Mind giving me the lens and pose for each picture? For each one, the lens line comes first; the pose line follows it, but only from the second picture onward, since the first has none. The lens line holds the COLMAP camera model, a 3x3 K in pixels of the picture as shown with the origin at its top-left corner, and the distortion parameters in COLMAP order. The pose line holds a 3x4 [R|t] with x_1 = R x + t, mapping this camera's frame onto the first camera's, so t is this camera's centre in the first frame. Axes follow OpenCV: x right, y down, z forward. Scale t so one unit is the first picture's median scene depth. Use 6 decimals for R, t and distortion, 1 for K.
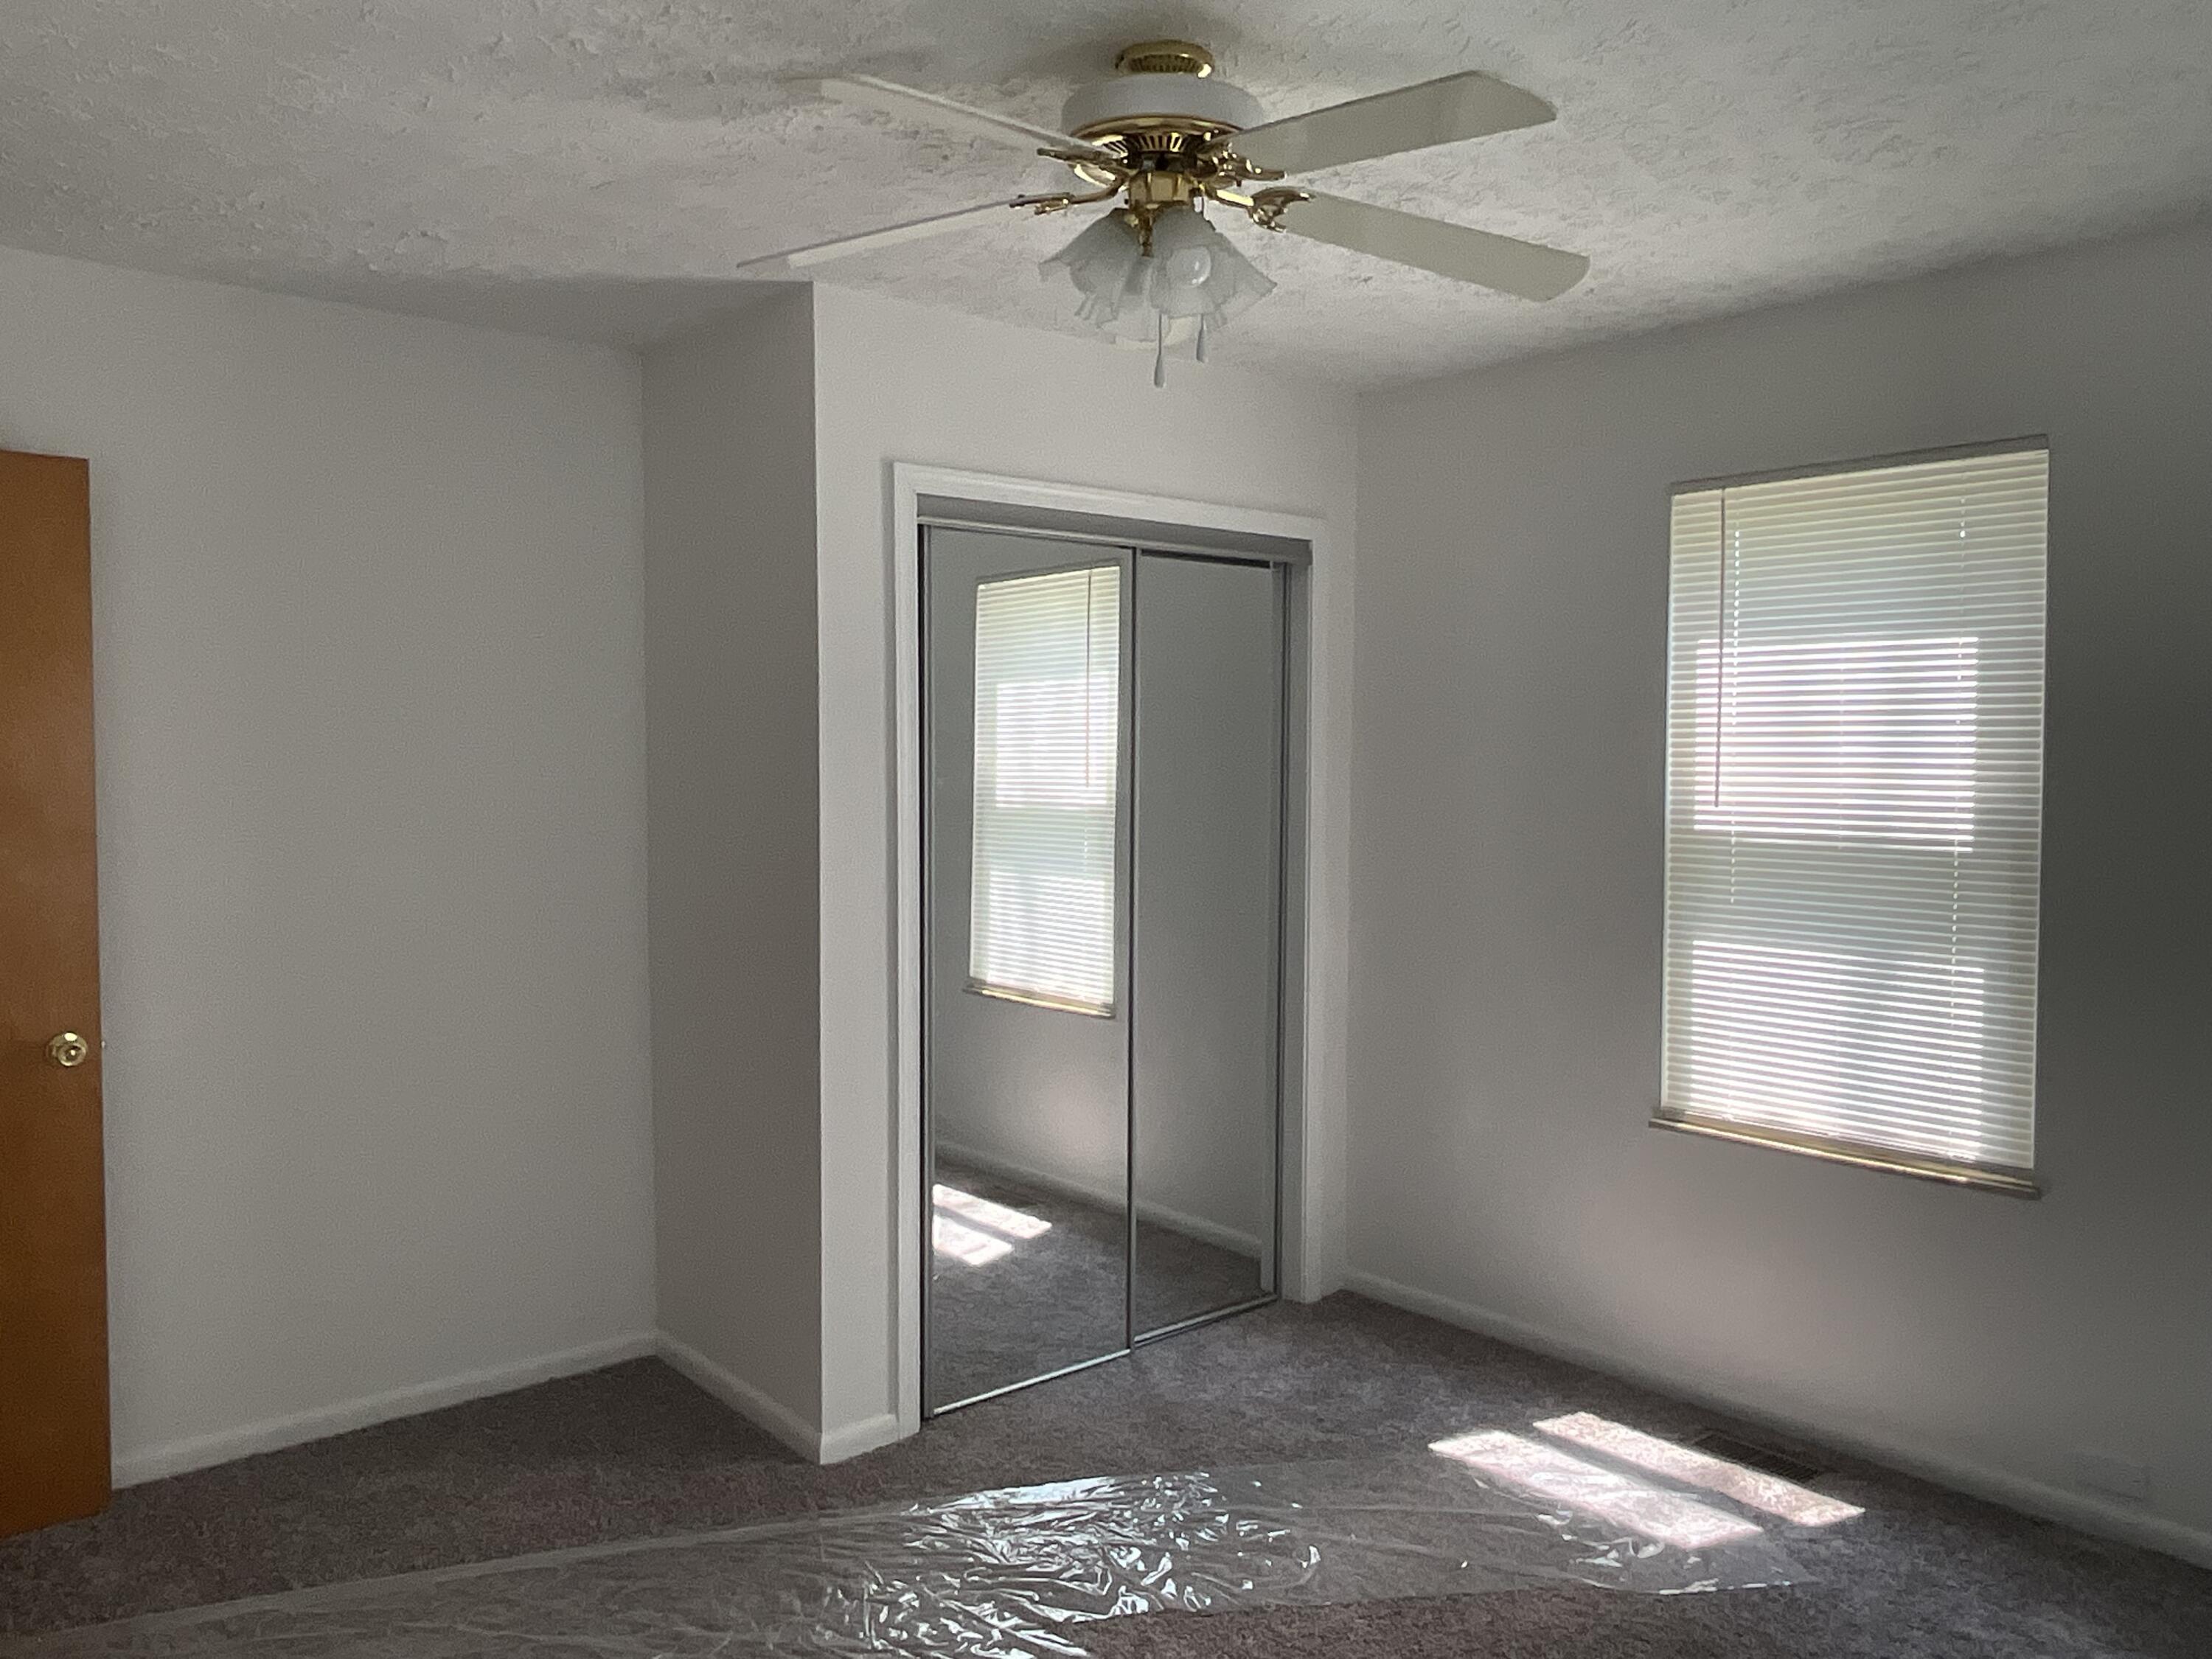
lens RADIAL K [[1687.2, 0, 1106.7], [0, 1687.2, 807.3], [0, 0, 1]] dist [0.000405, 0.001663]
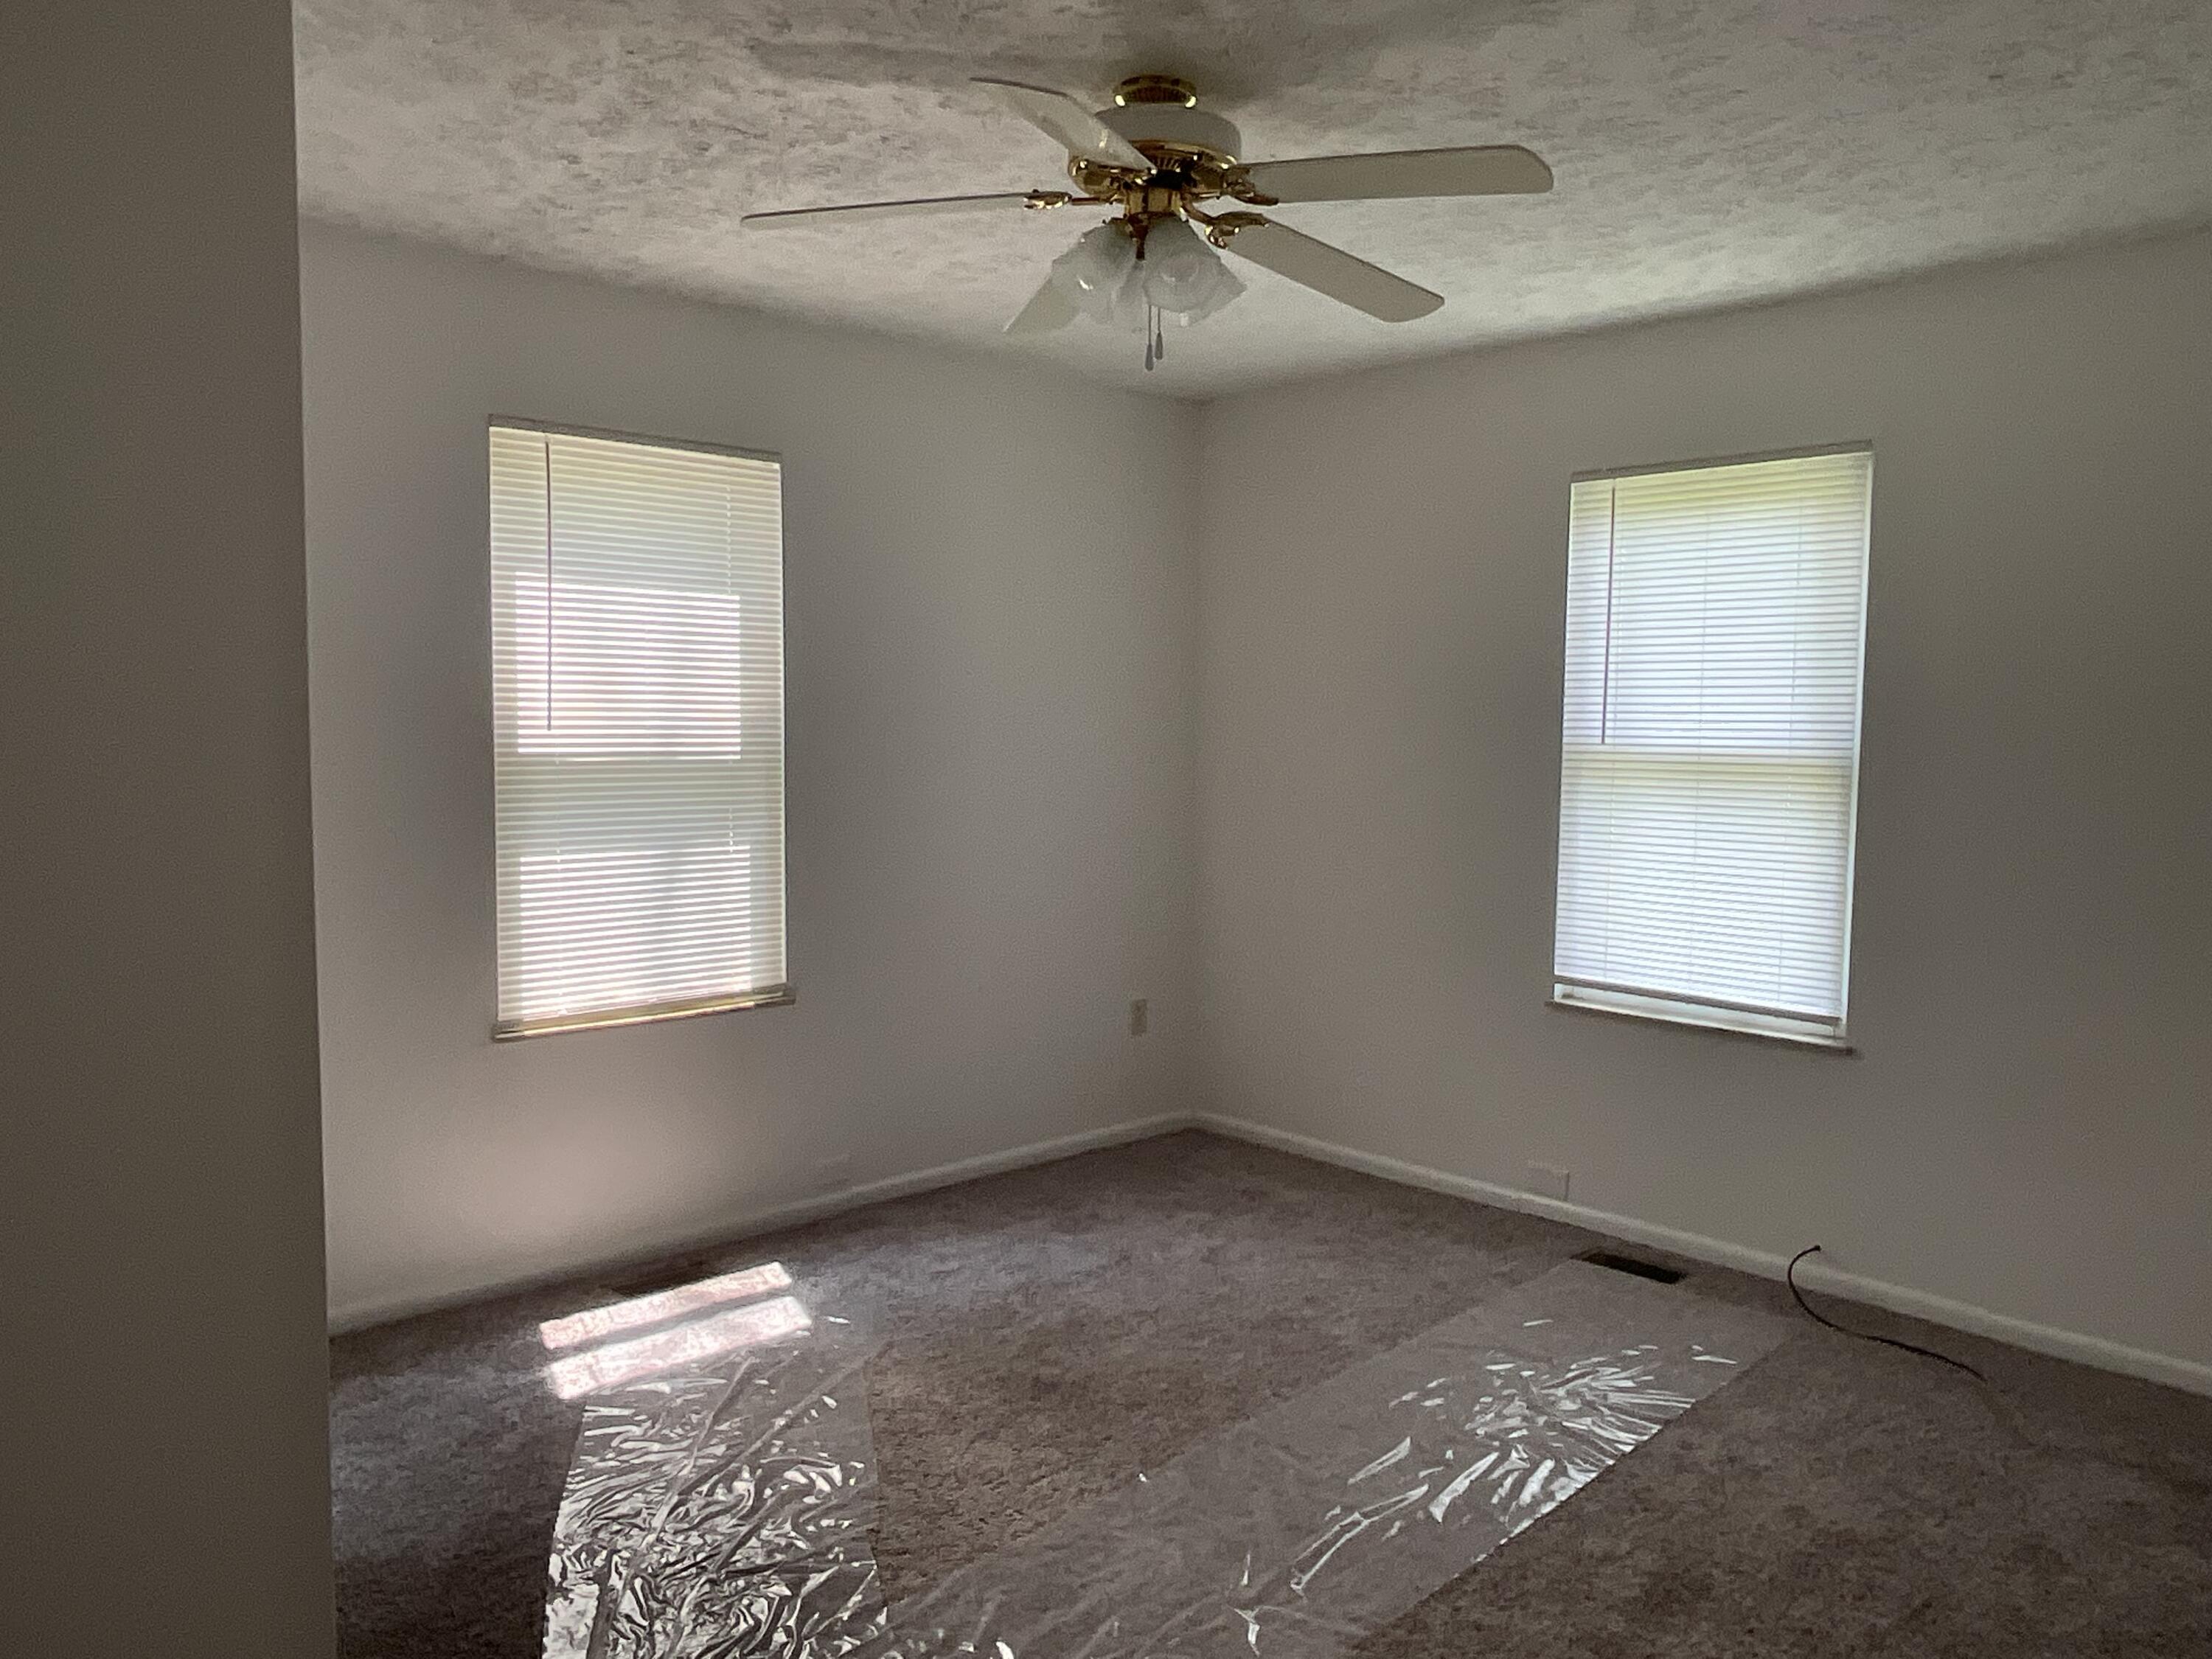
lens RADIAL K [[1612.6, 0, 1106.0], [0, 1612.6, 829.5], [0, 0, 1]] dist [0.005167, 0.000744]
pose [[-0.037760, -0.074774, 0.996485, -0.721559], [0.025005, 0.996814, 0.075746, -0.006586], [-0.998974, 0.027778, -0.035770, 0.718976]]
